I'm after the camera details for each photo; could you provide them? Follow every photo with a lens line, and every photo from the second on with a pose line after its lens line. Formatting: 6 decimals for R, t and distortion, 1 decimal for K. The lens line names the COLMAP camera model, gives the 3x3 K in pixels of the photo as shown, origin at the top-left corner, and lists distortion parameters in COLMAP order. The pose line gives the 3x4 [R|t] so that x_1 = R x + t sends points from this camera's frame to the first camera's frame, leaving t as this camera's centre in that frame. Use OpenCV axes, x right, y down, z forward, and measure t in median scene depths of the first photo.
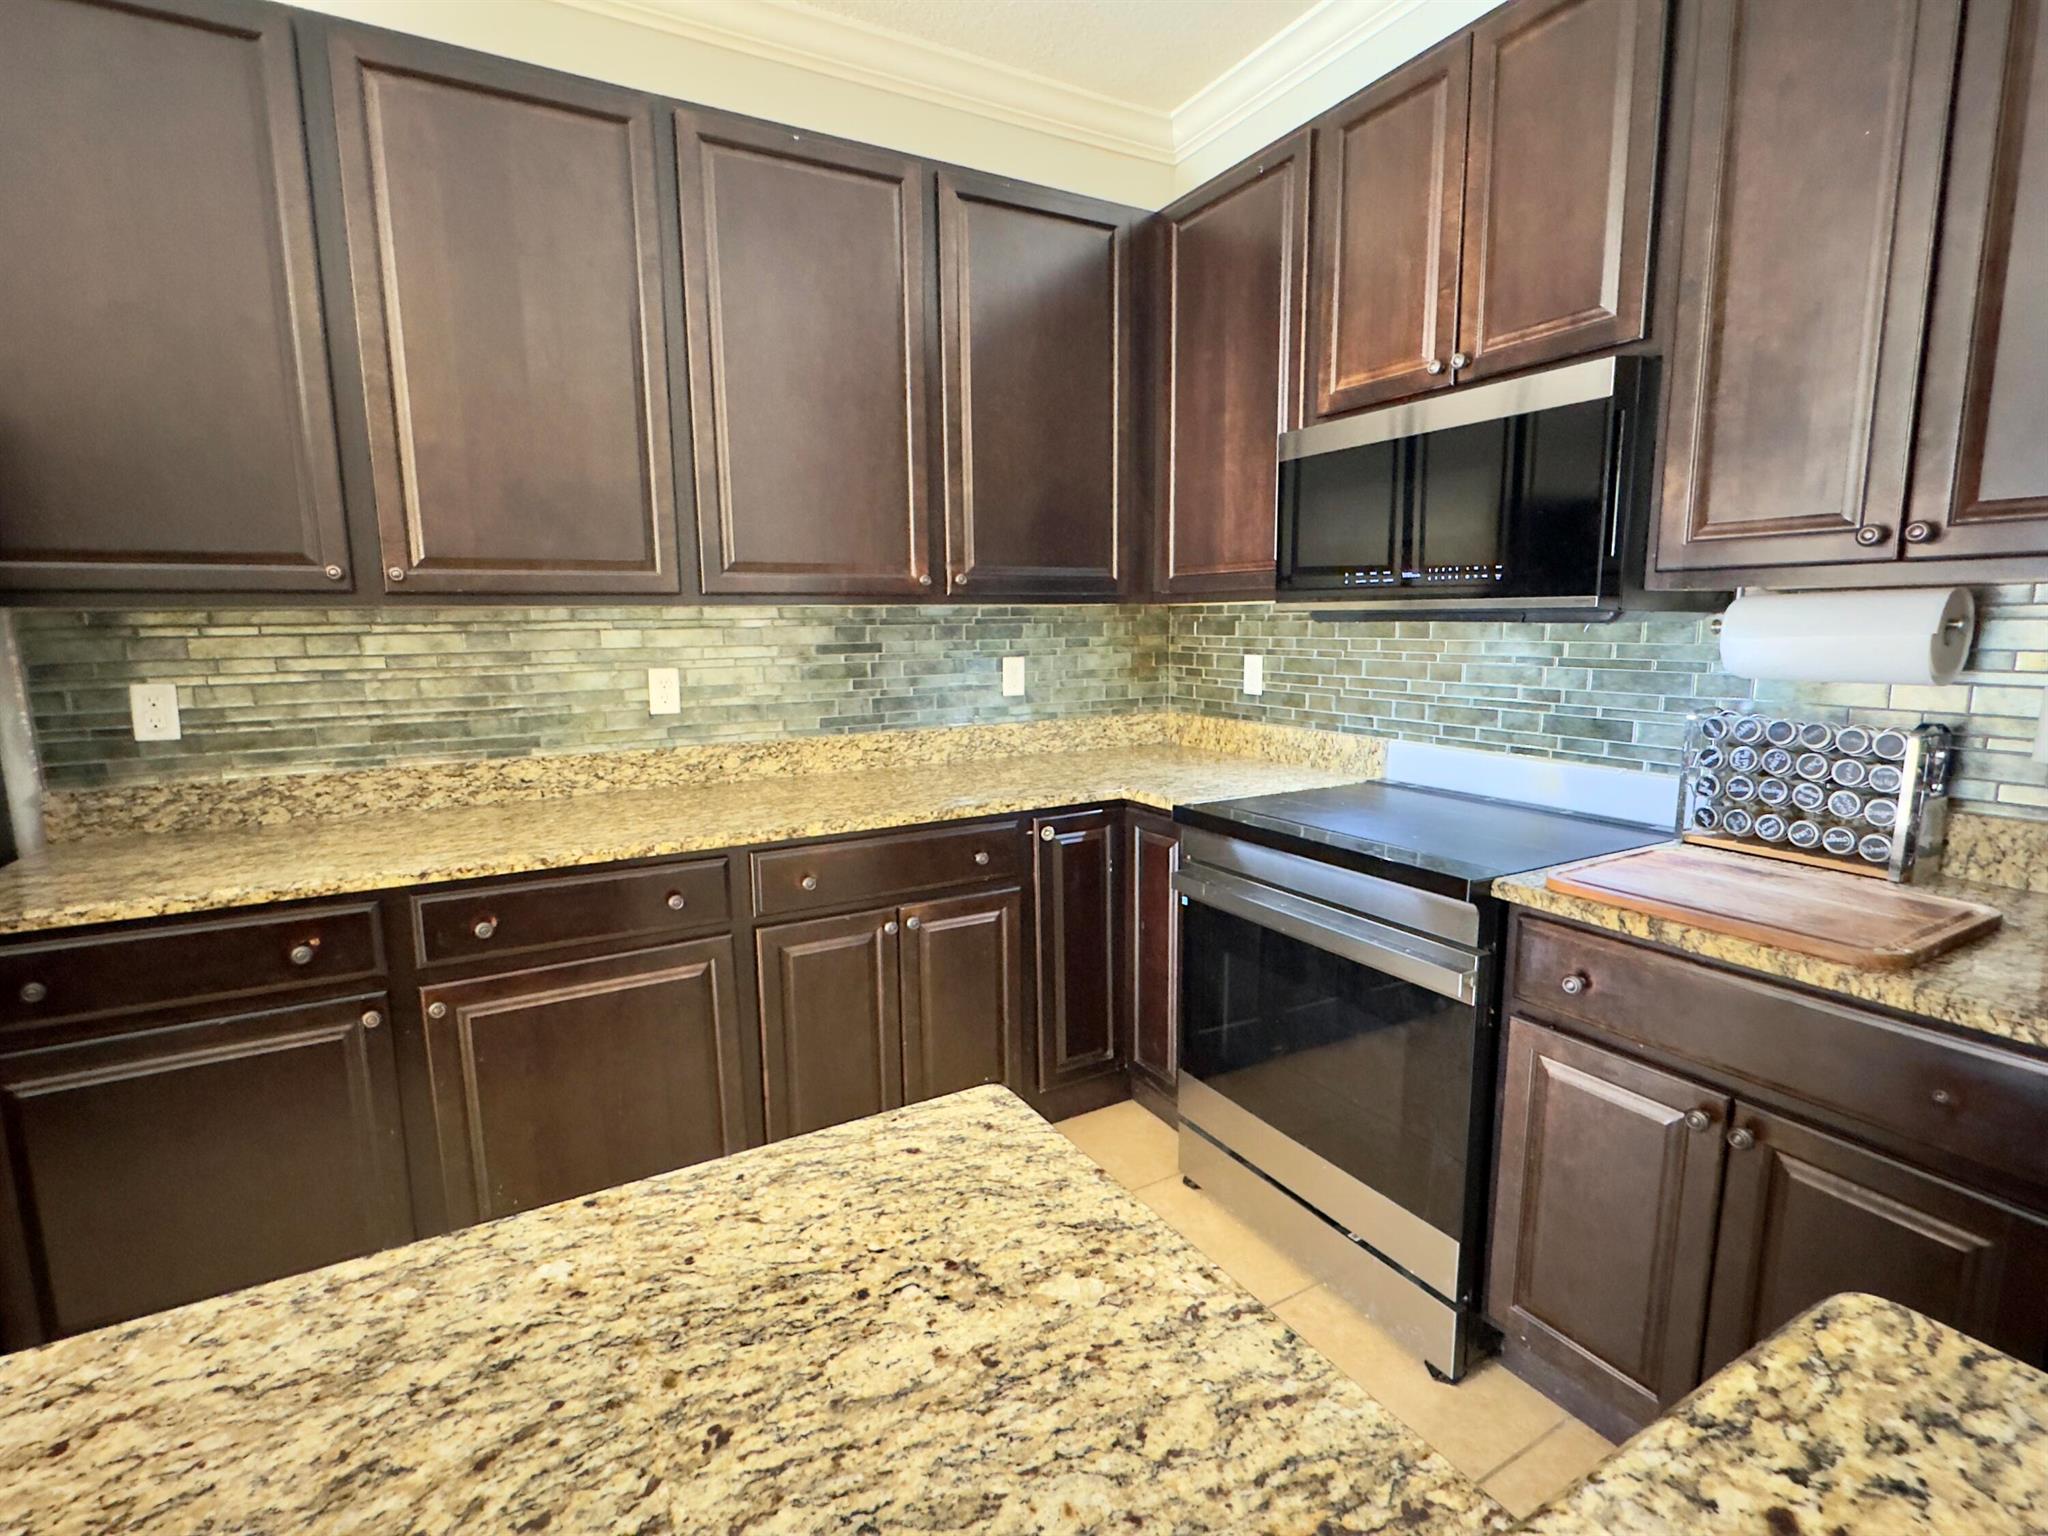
lens RADIAL K [[973.0, 0, 1026.8], [0, 973.0, 763.3], [0, 0, 1]] dist [-0.001154, -0.000119]
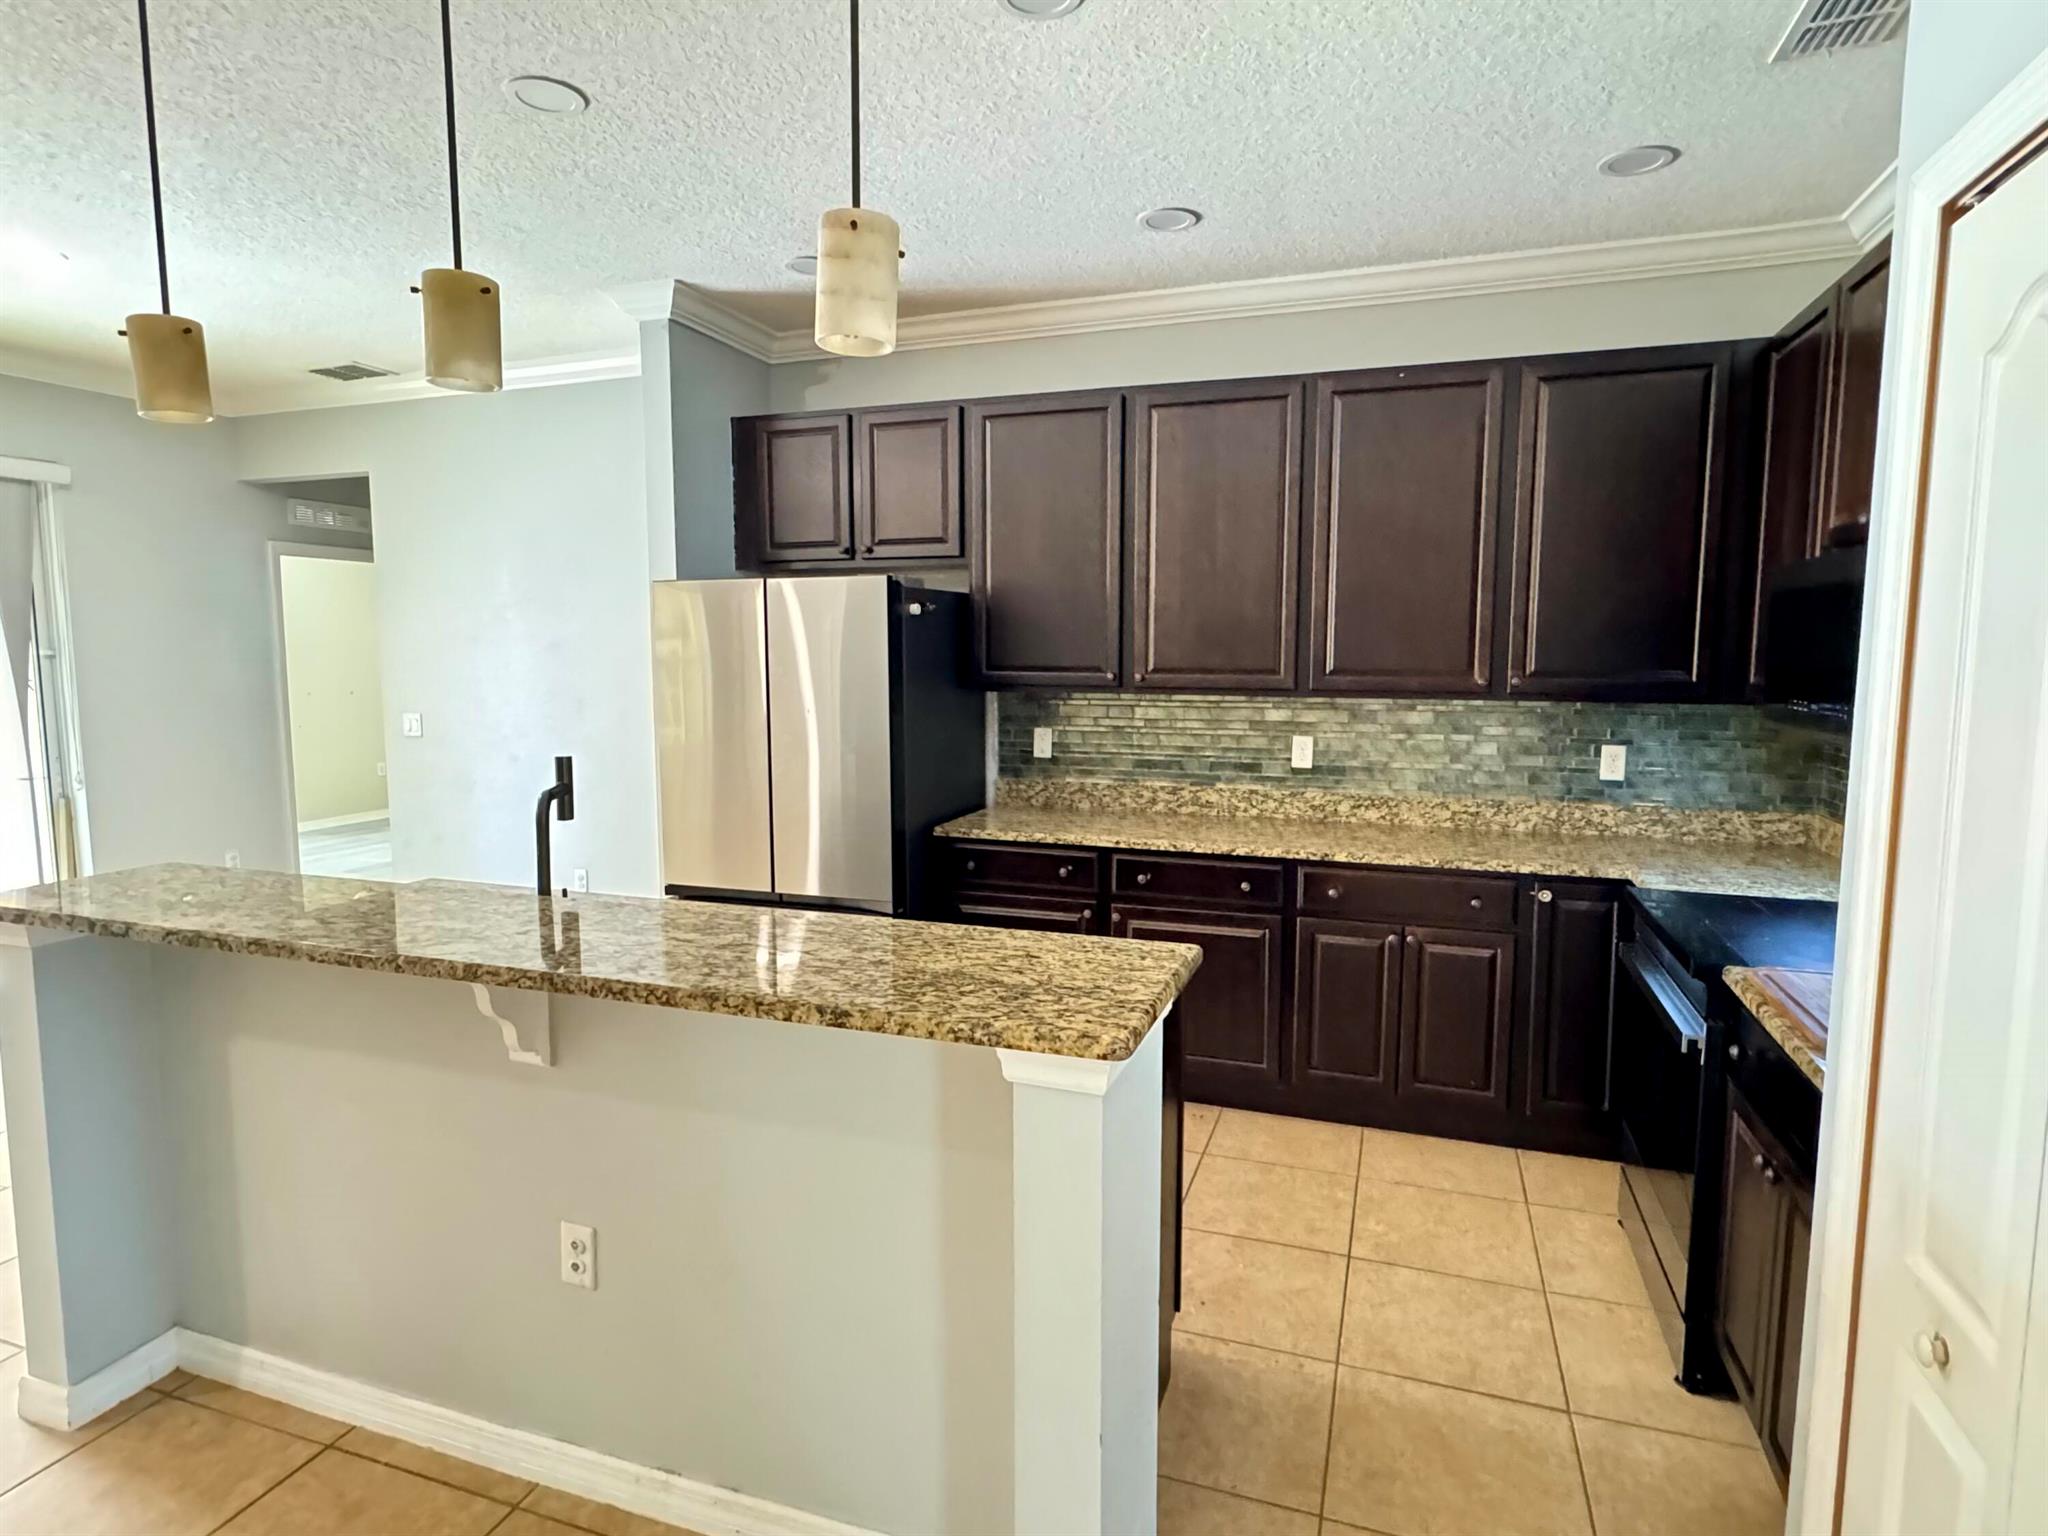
lens RADIAL K [[1126.2, 0, 1024.0], [0, 1126.2, 768.0], [0, 0, 1]] dist [-0.001351, -0.000050]
pose [[0.659048, 0.093327, -0.746288, 0.621020], [-0.121411, 0.992459, 0.016894, -0.030550], [0.742237, 0.079473, 0.665409, -0.419218]]
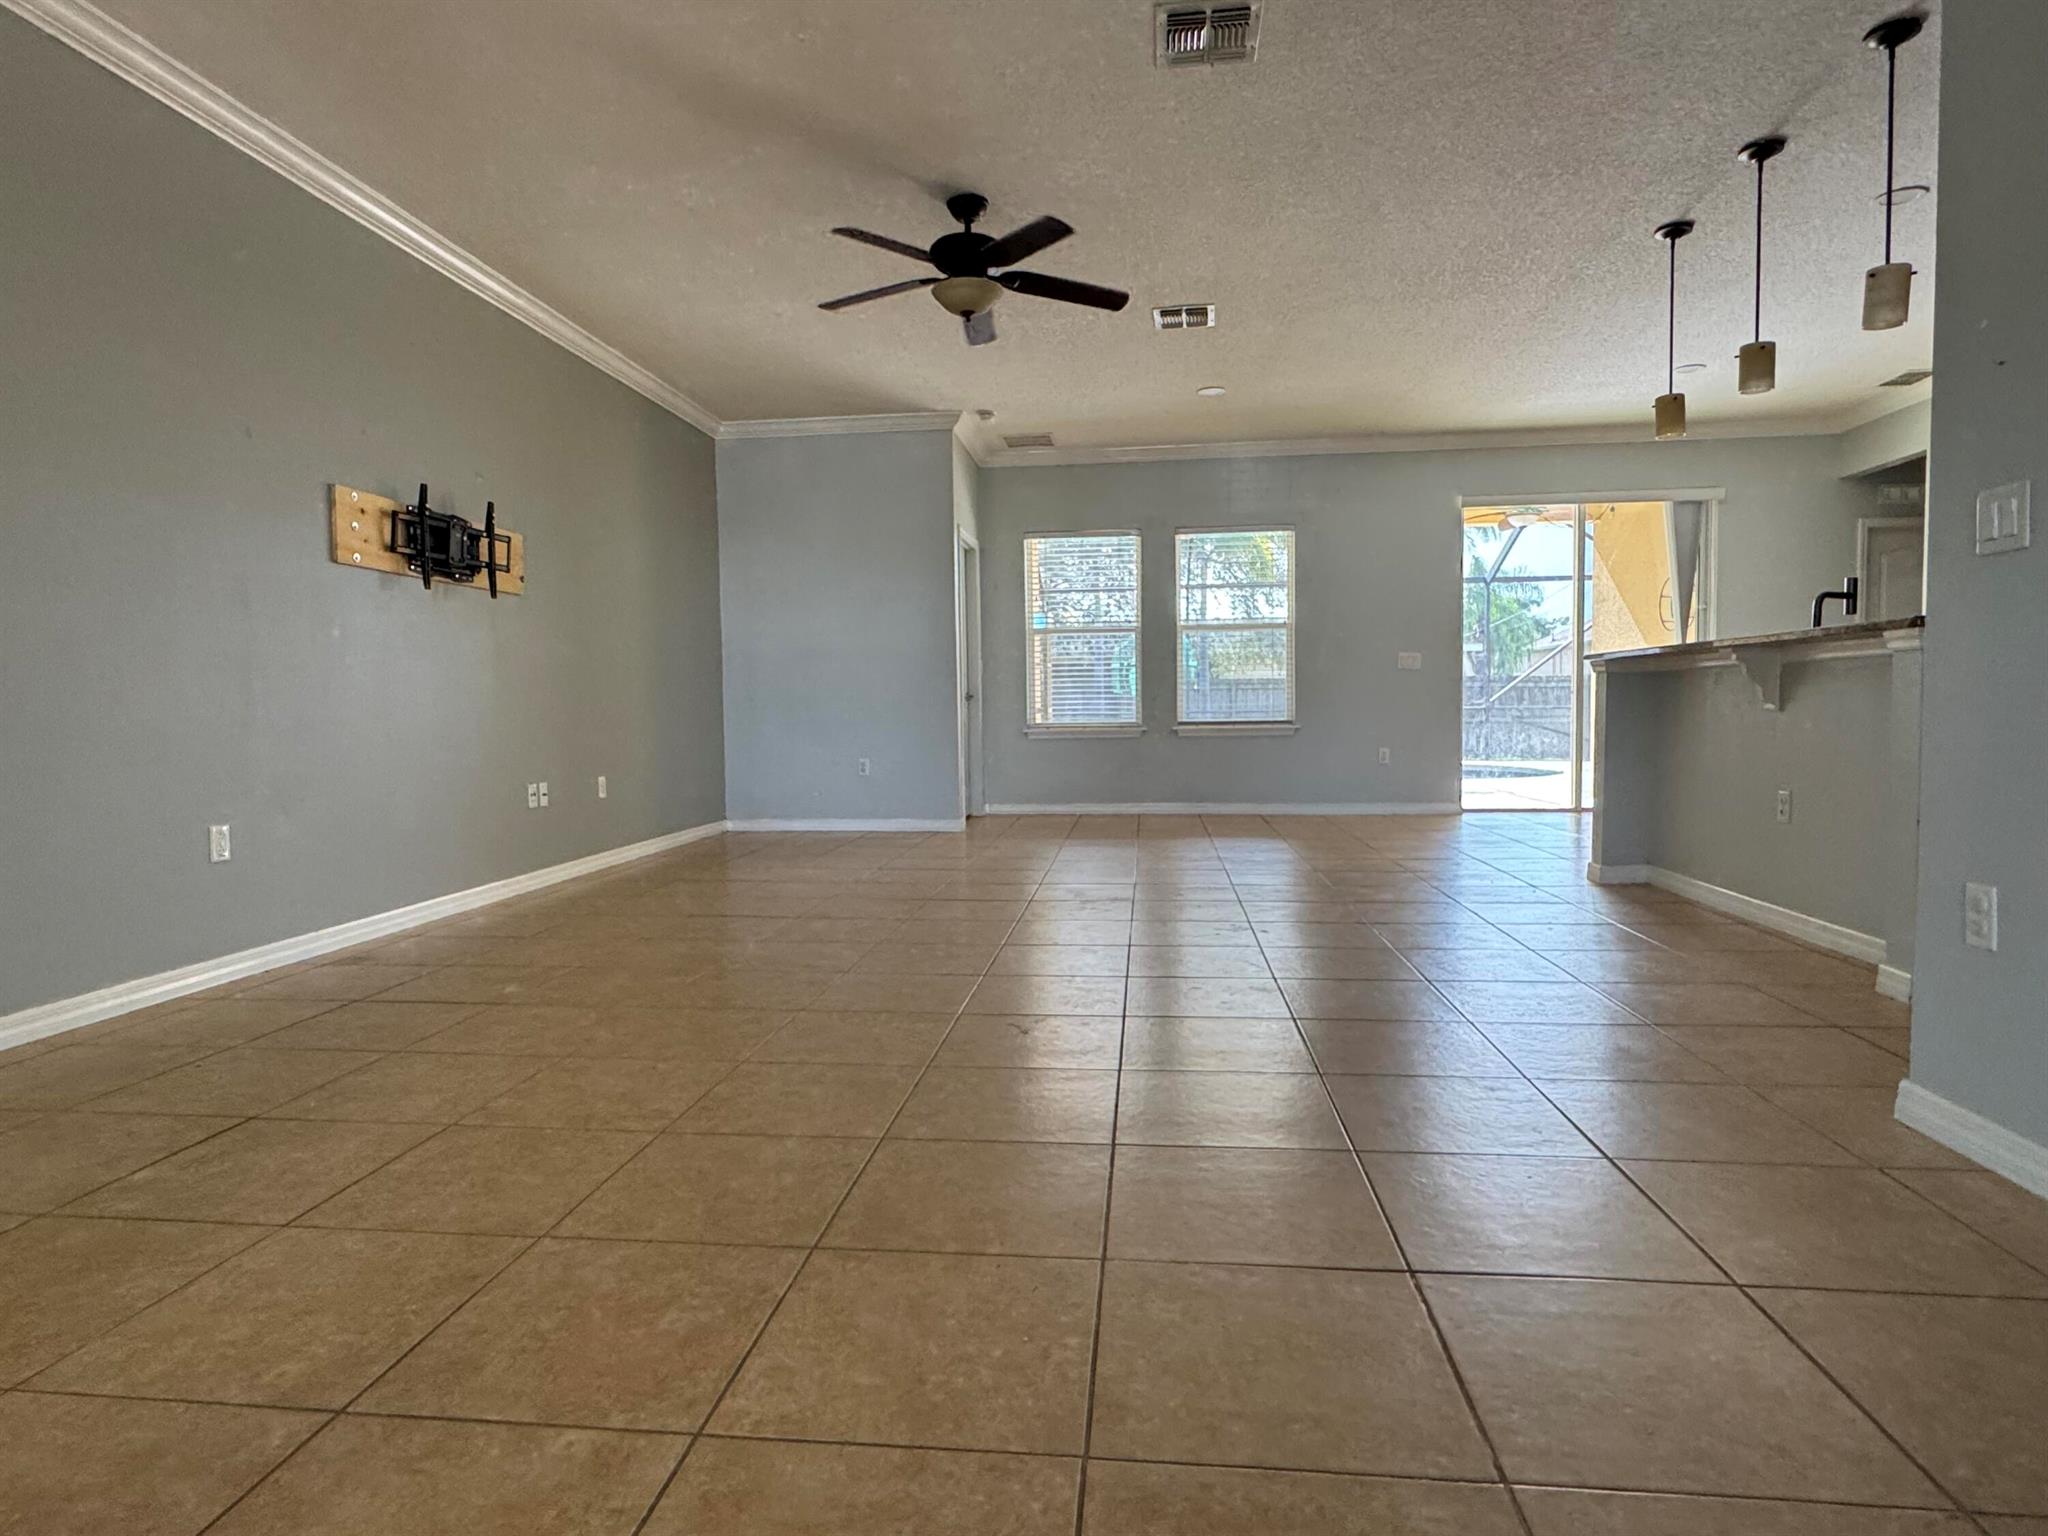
lens RADIAL K [[1133.8, 0, 1024.0], [0, 1133.8, 768.0], [0, 0, 1]] dist [-0.002835, 0.000596]
pose [[-0.578133, 0.063844, -0.813441, 1.871820], [-0.098810, 0.984119, 0.147466, 0.193106], [0.809938, 0.165631, -0.562643, -0.049143]]
